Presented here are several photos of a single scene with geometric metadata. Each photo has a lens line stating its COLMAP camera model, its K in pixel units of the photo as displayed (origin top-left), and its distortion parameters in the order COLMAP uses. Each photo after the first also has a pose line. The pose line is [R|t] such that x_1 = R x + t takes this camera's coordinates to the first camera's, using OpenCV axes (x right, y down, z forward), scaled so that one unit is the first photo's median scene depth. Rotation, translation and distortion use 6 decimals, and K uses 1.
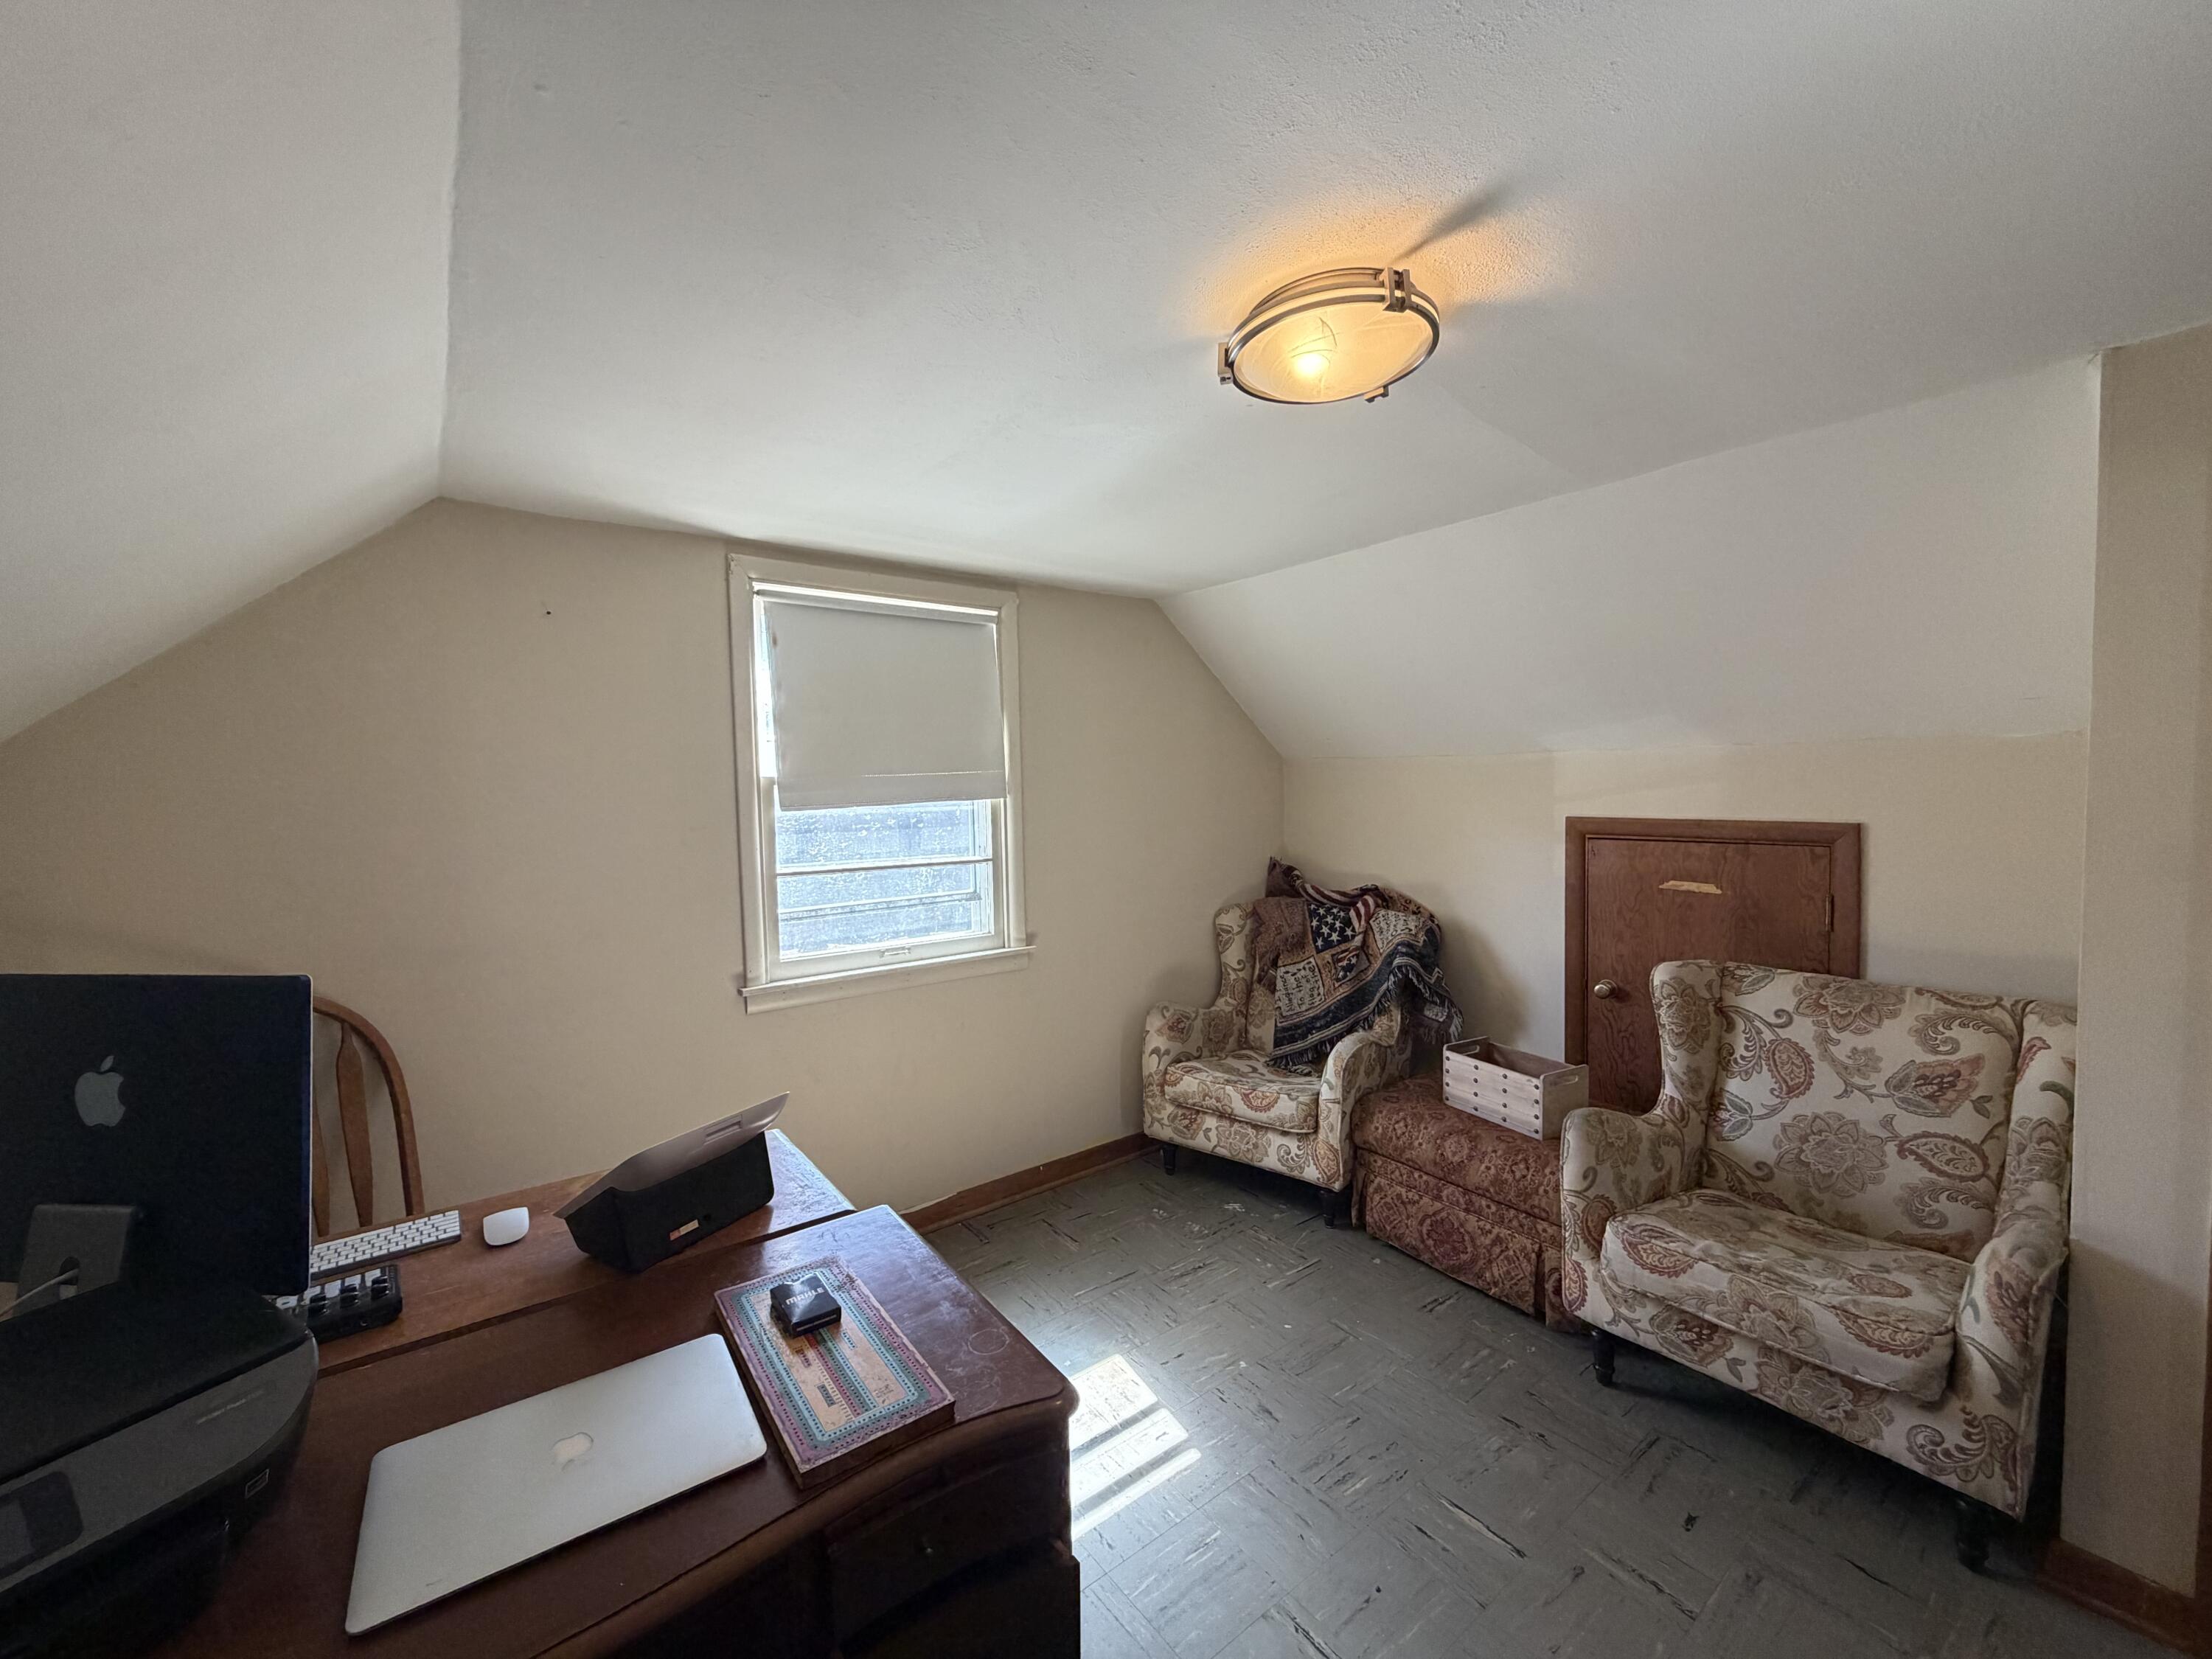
lens RADIAL K [[878.0, 0, 1095.5], [0, 878.0, 829.5], [0, 0, 1]] dist [-0.000397, 0.000125]
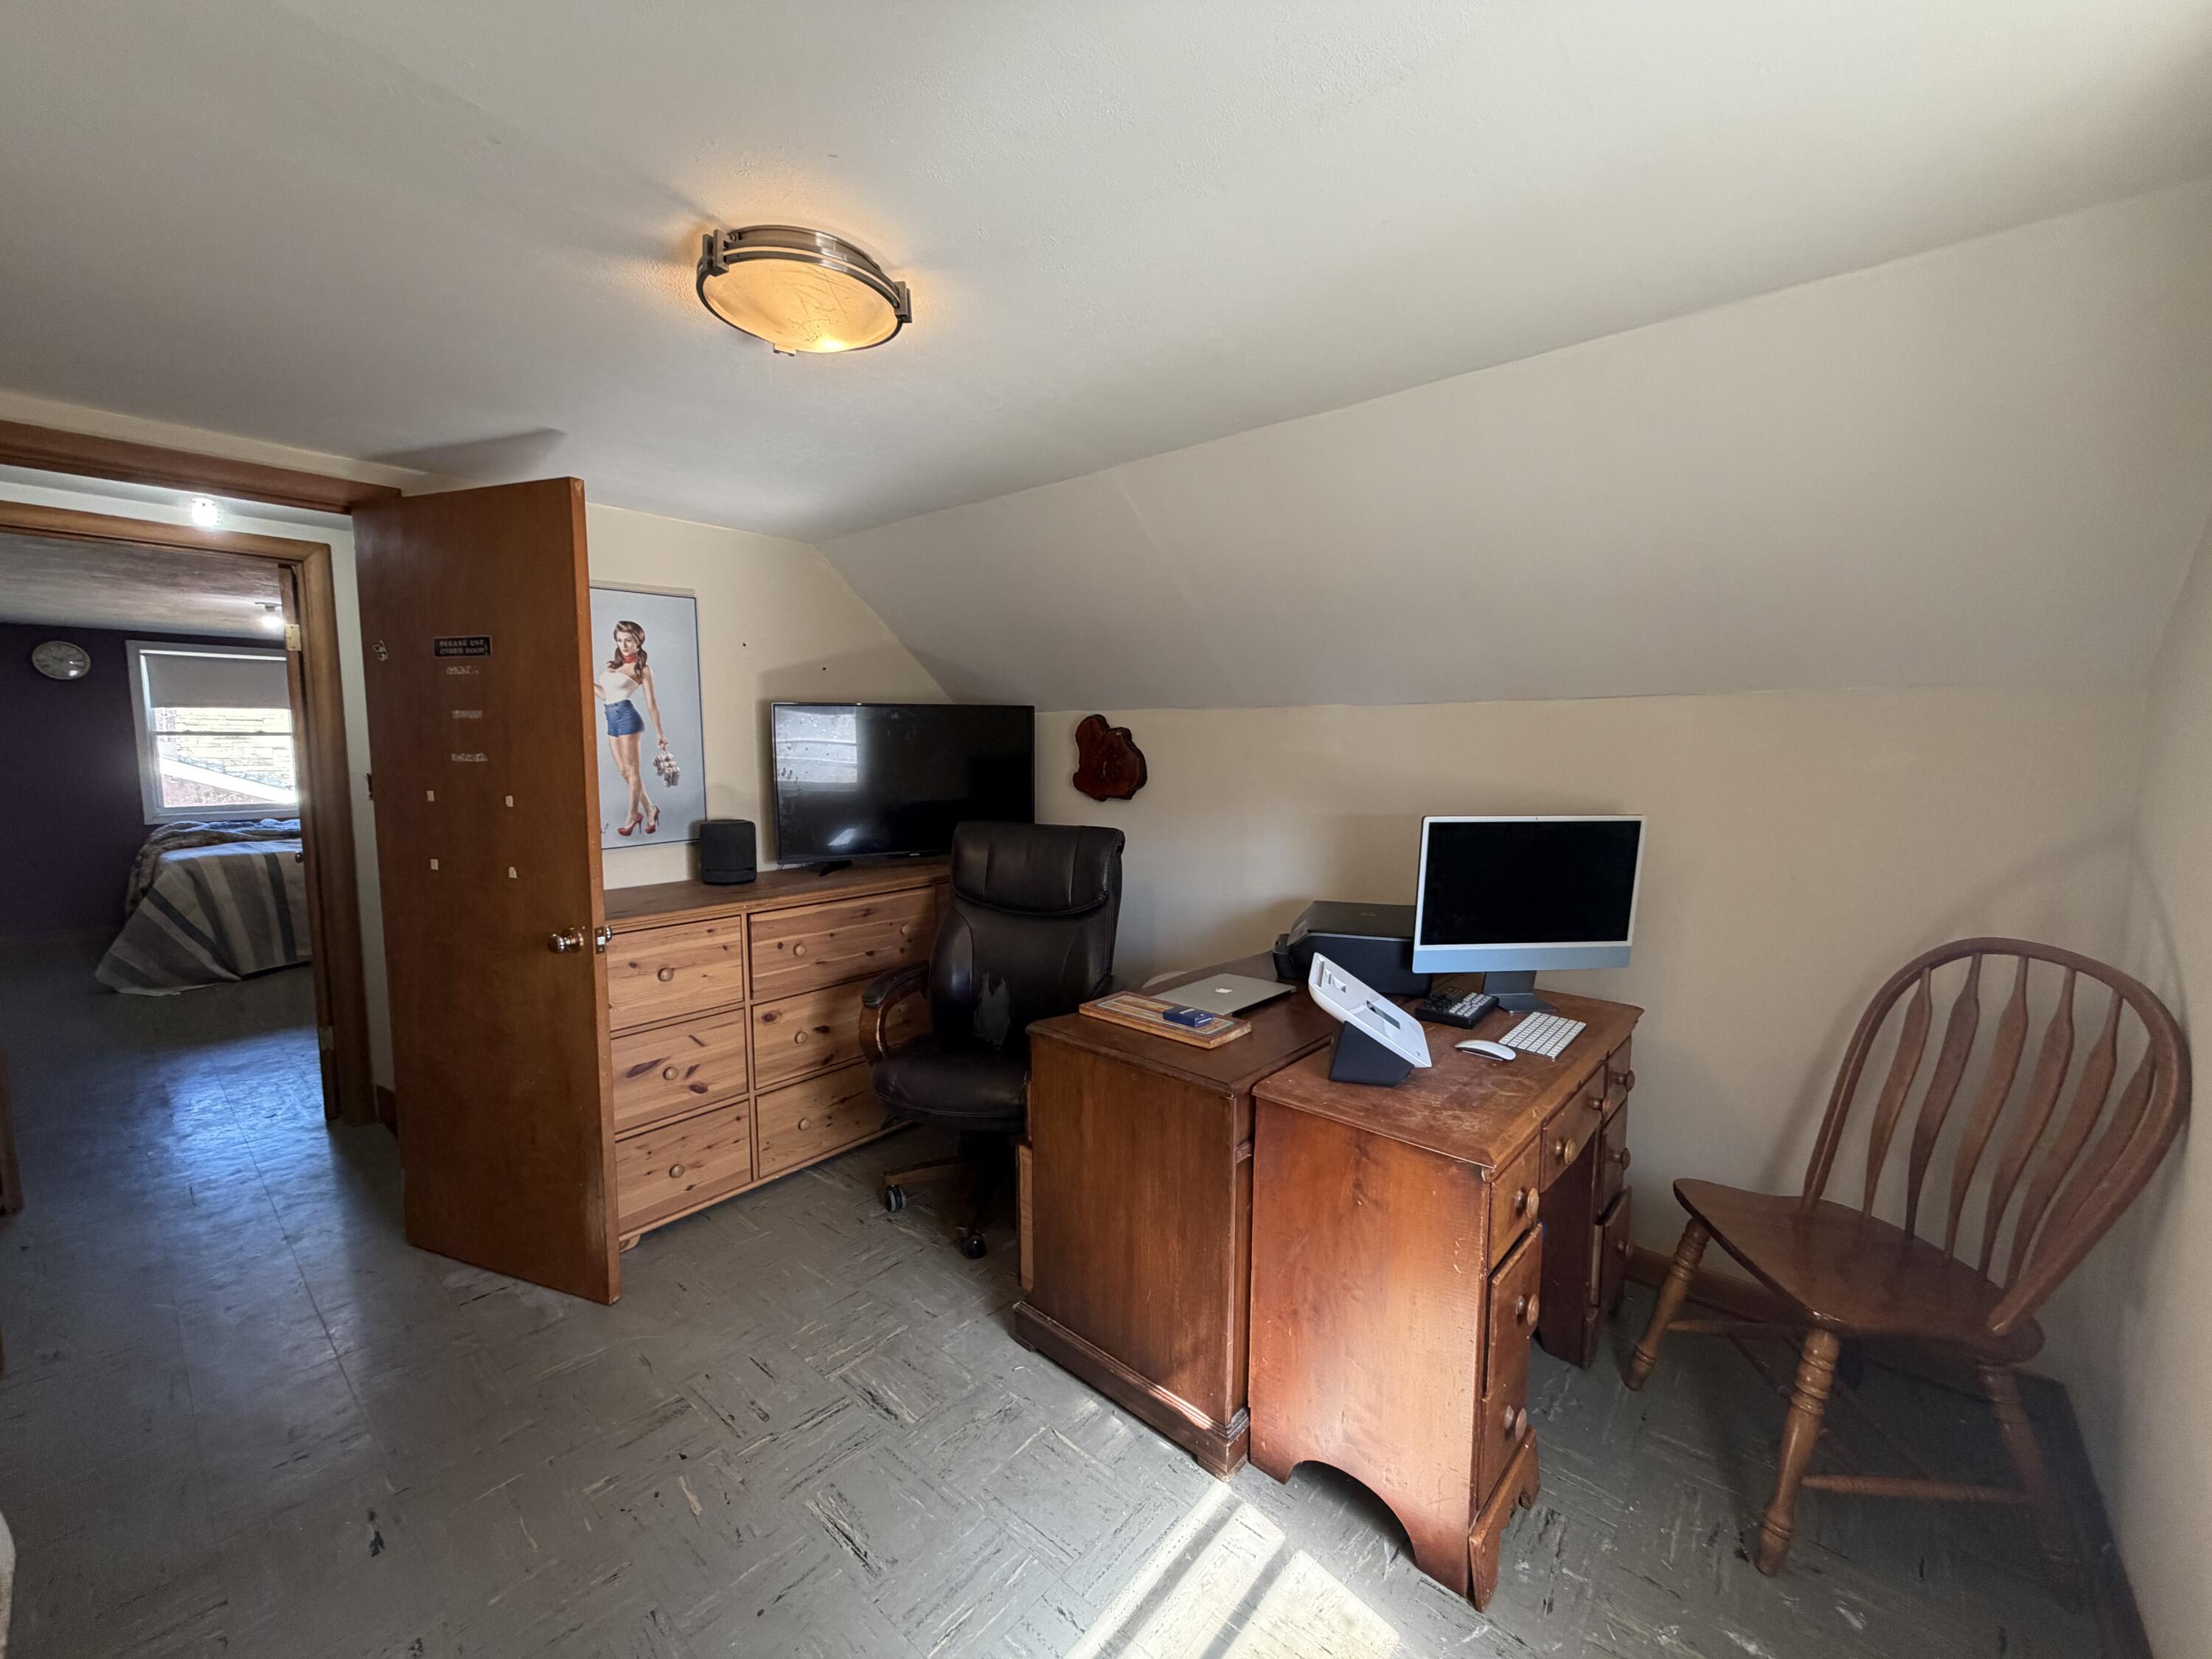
lens RADIAL K [[878.0, 0, 1095.5], [0, 878.0, 829.5], [0, 0, 1]] dist [-0.000397, 0.000125]
pose [[-0.977047, 0.037545, -0.209689, 0.075900], [0.004924, 0.988064, 0.153968, -0.038104], [0.212967, 0.149401, -0.965569, 0.966452]]
